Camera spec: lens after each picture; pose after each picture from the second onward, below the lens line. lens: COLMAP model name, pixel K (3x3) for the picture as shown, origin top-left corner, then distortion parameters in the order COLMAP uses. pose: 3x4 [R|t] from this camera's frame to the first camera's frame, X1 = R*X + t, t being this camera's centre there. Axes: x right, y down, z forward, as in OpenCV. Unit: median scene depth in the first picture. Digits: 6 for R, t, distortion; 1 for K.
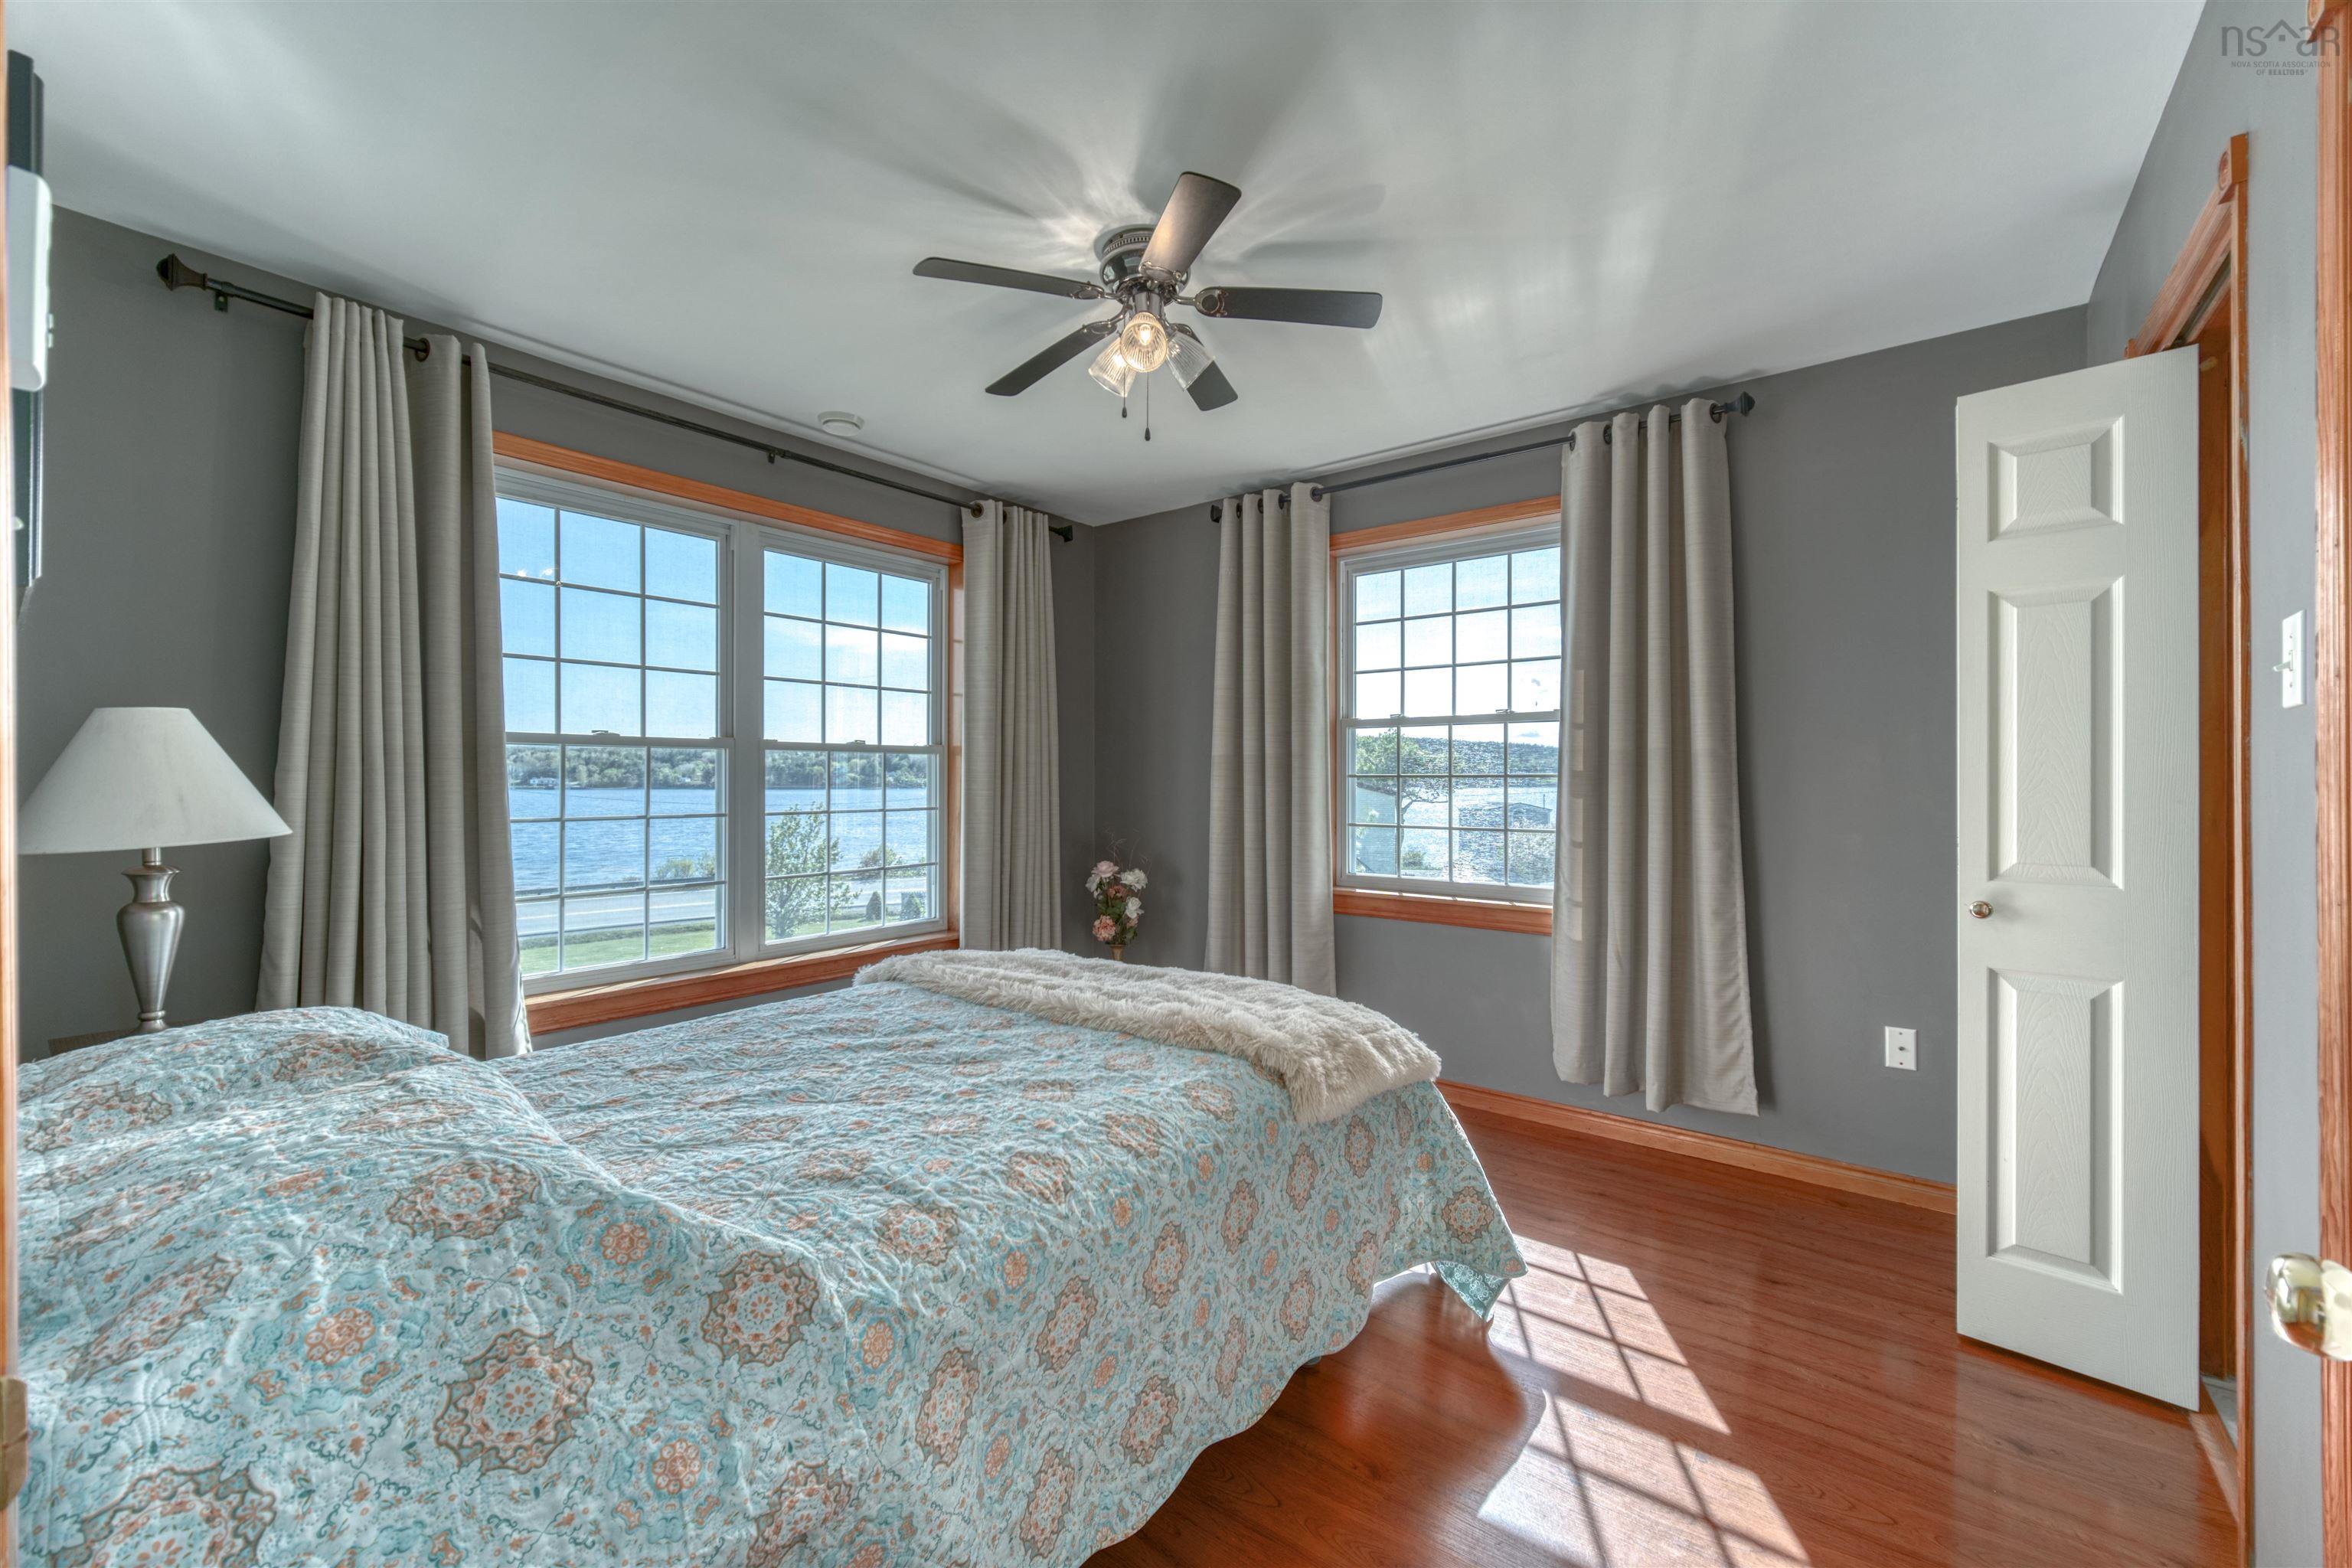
lens RADIAL K [[928.6, 0, 1174.9], [0, 928.6, 775.5], [0, 0, 1]] dist [-0.005484, 0.001077]
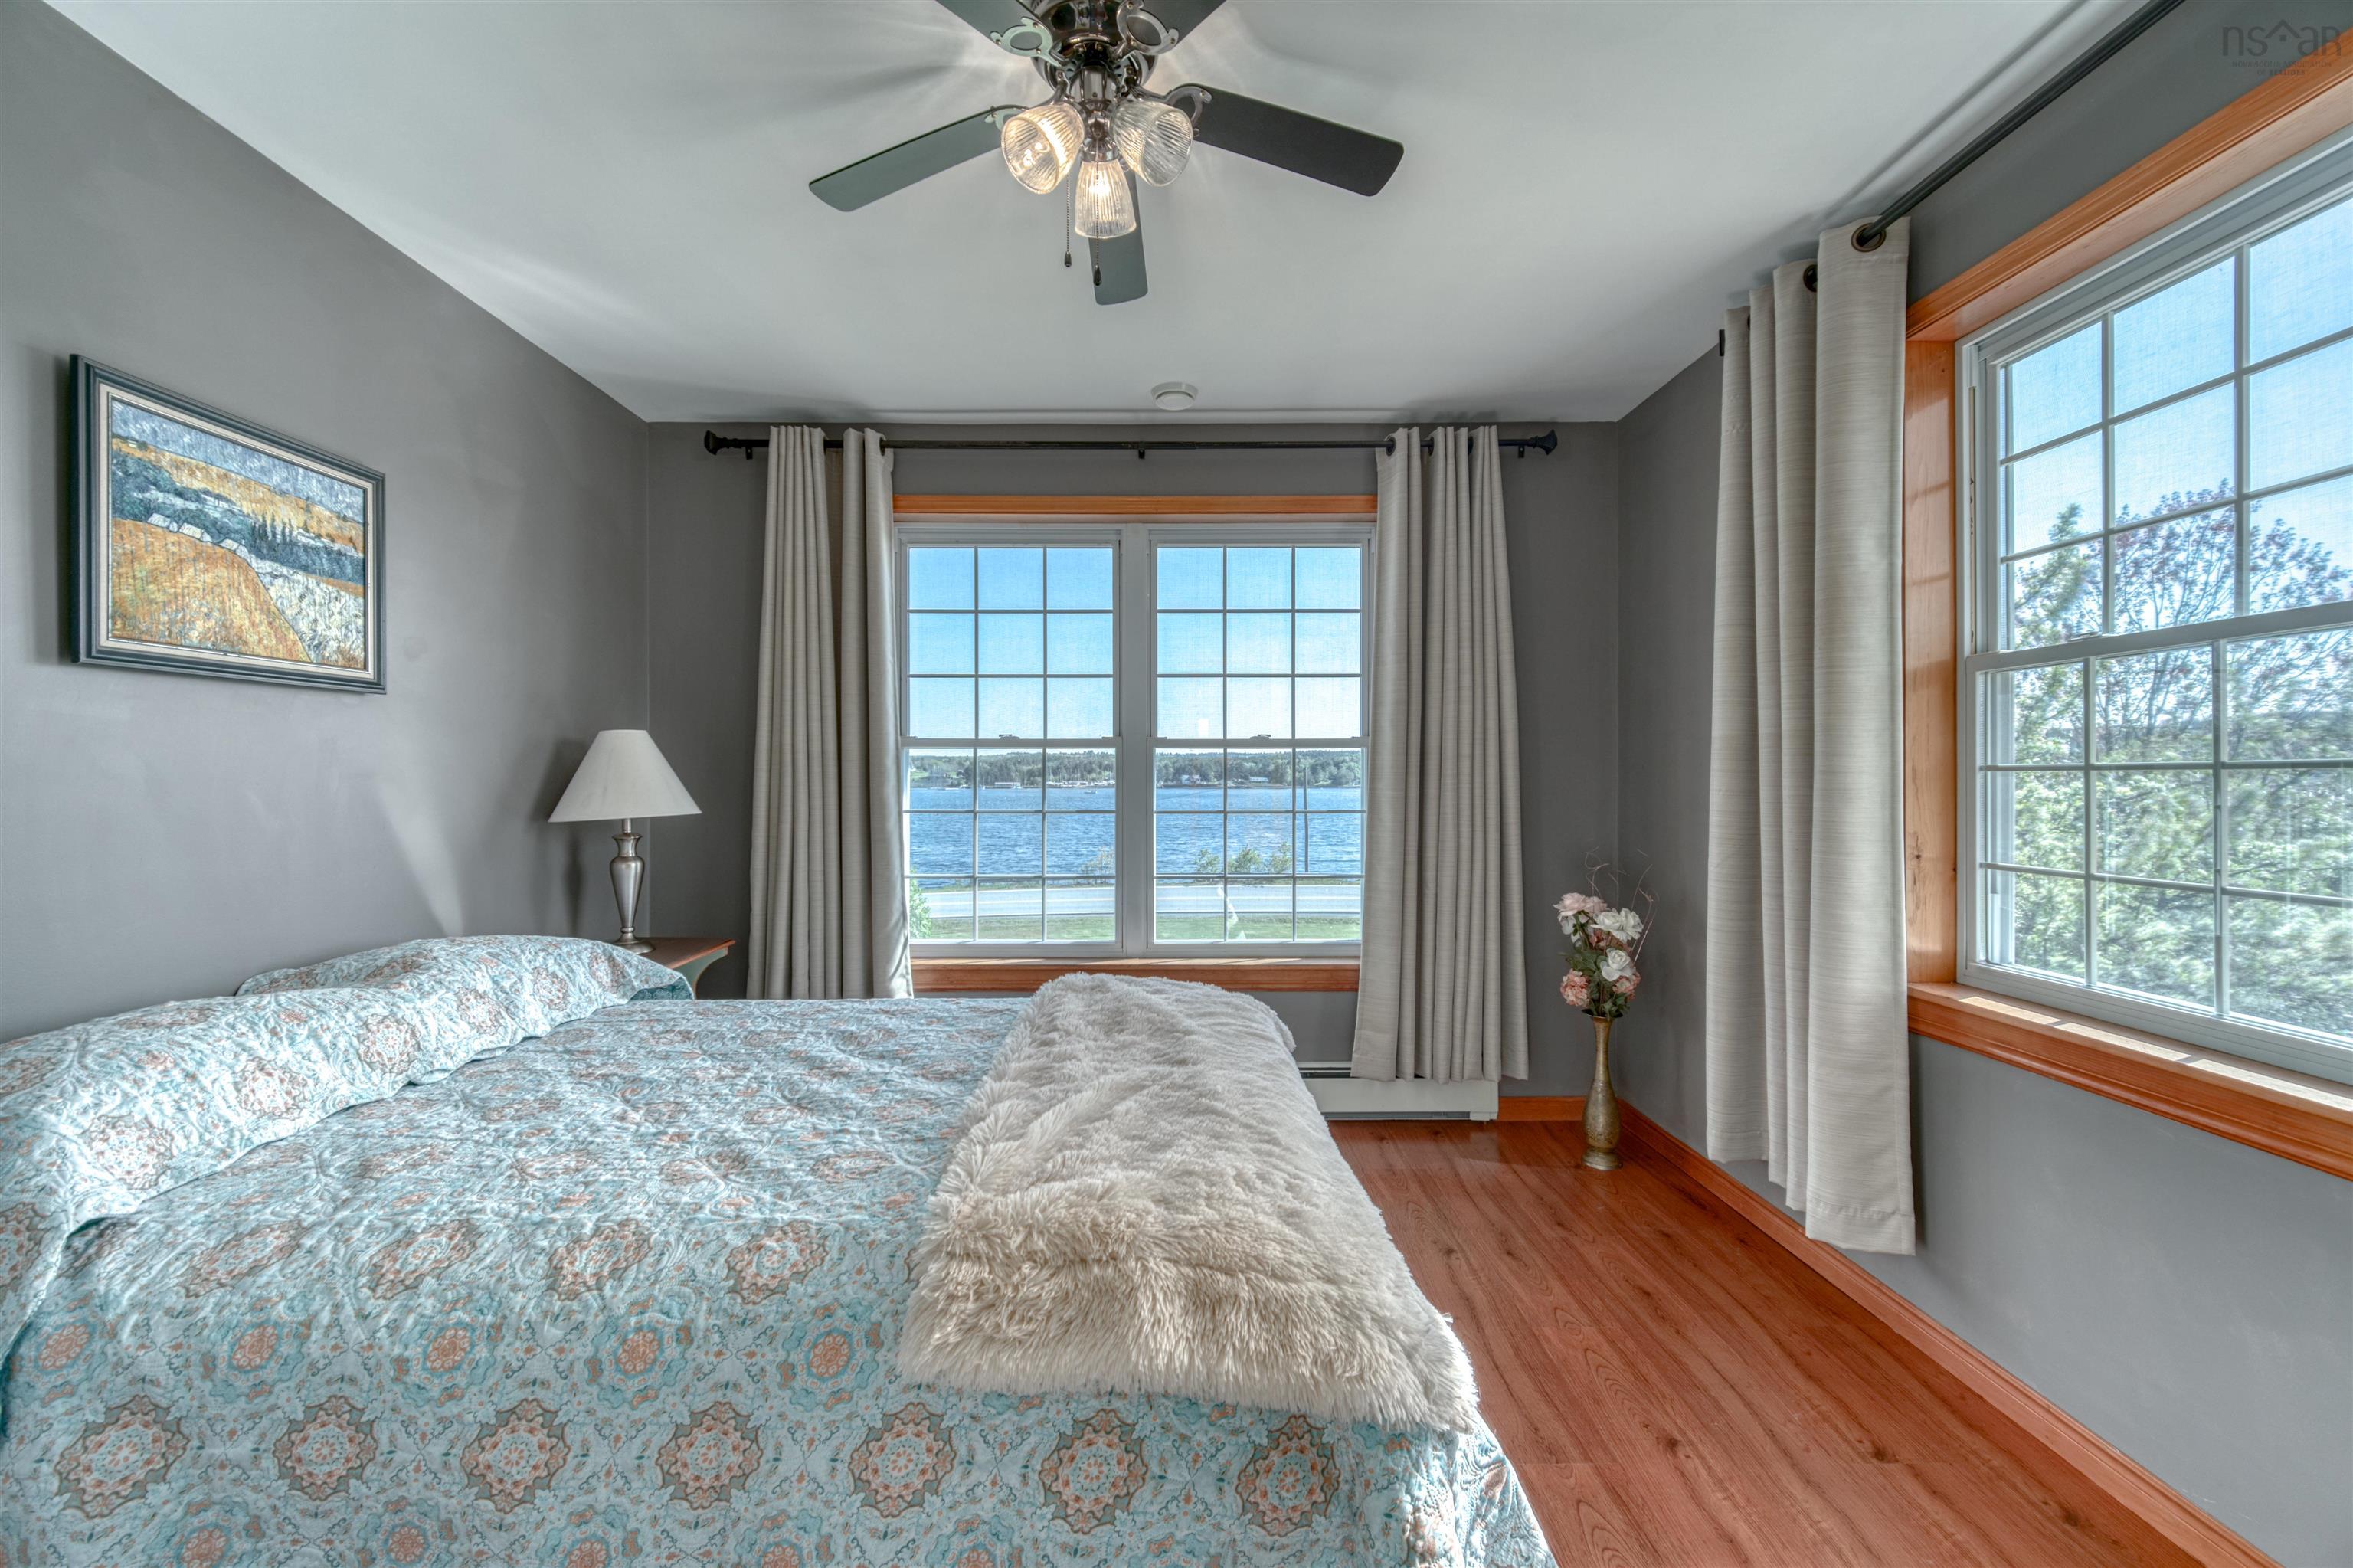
lens RADIAL K [[929.0, 0, 1172.1], [0, 929.0, 780.1], [0, 0, 1]] dist [-0.005484, 0.001077]
pose [[0.619371, -0.000274, -0.785098, 0.364433], [0.003421, 0.999991, 0.002350, 0.004974], [0.785091, -0.004141, 0.619367, 0.408344]]
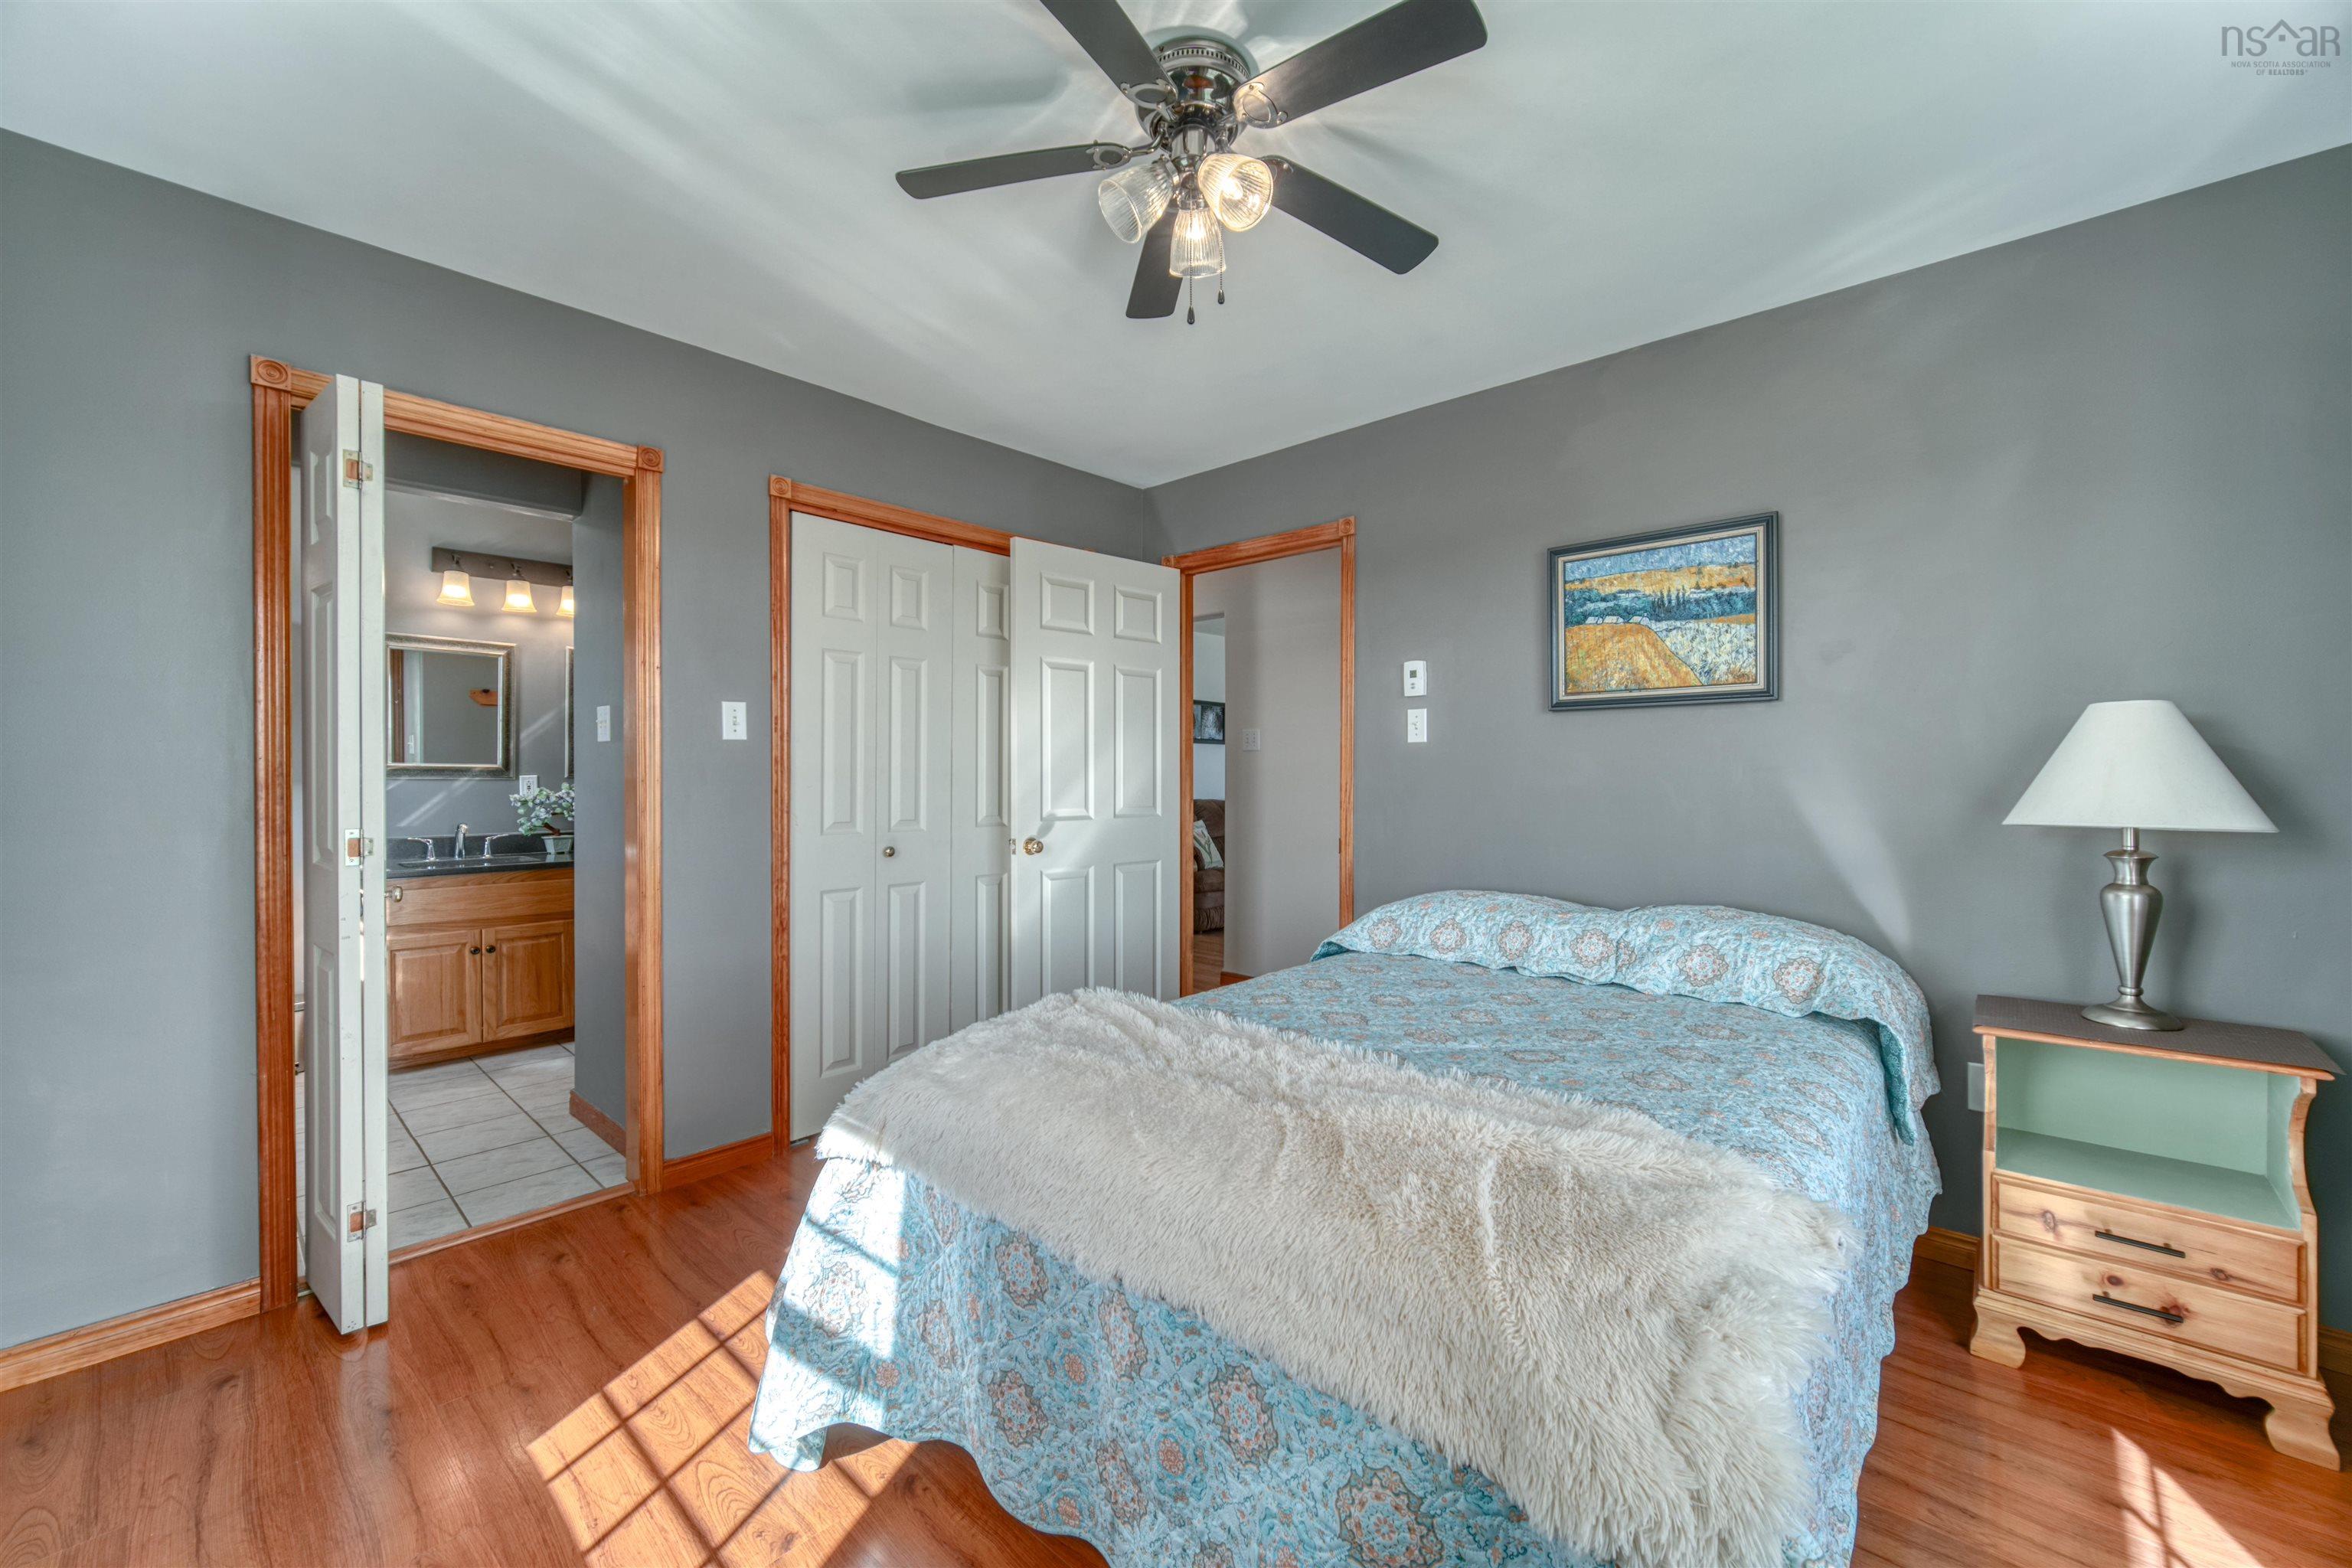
lens RADIAL K [[928.6, 0, 1171.7], [0, 928.6, 783.5], [0, 0, 1]] dist [-0.005484, 0.001077]
pose [[-0.996711, -0.003980, 0.080938, -0.048720], [-0.003530, 0.999977, 0.005708, 0.010412], [-0.080959, 0.005404, -0.996703, 1.164360]]
